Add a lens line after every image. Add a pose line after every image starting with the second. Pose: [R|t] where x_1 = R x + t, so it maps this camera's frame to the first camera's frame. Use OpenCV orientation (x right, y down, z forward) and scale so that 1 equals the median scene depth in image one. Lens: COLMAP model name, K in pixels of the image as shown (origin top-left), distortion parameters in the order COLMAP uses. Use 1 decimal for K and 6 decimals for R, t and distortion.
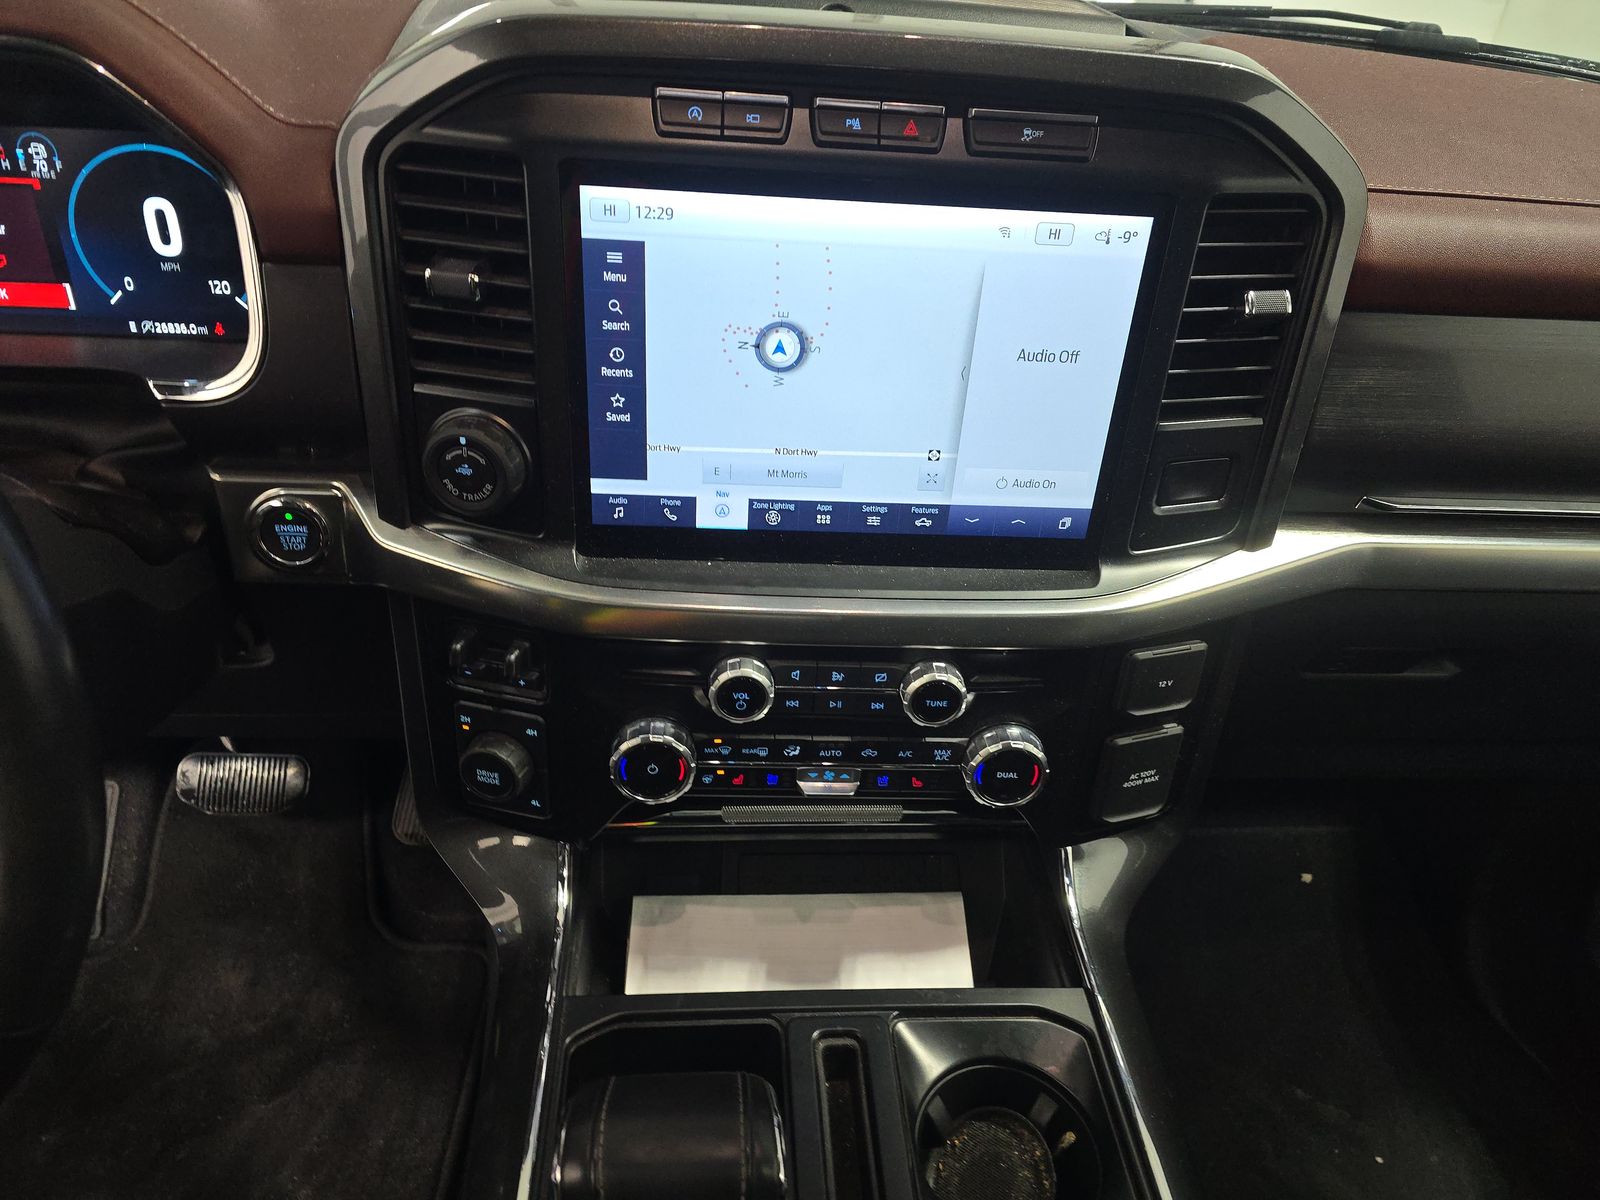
lens RADIAL K [[1036.0, 0, 800.0], [0, 1036.0, 600.0], [0, 0, 1]] dist [0.052624, -0.048171]
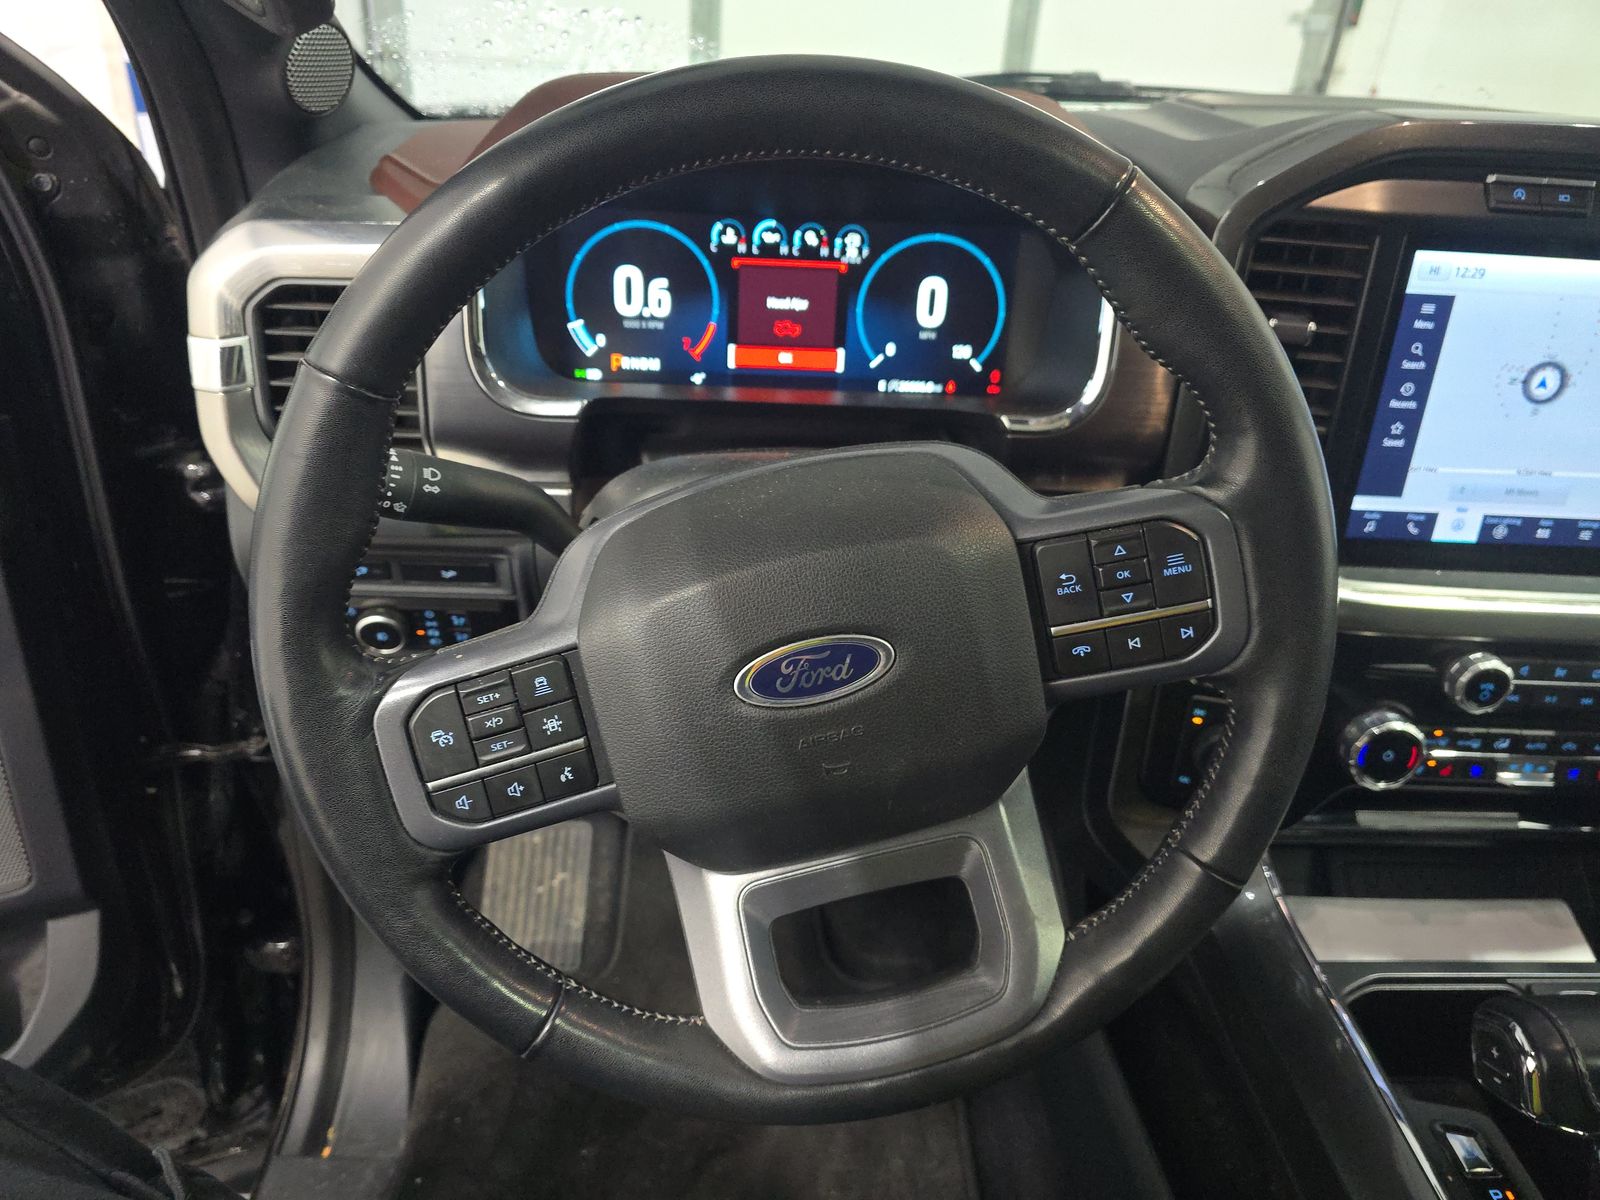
lens RADIAL K [[1036.0, 0, 800.0], [0, 1036.0, 600.0], [0, 0, 1]] dist [0.052624, -0.048171]
pose [[0.999776, 0.002332, -0.021034, -0.761551], [-0.004885, 0.992502, -0.122129, 0.138710], [0.020592, 0.122204, 0.992291, -0.160270]]
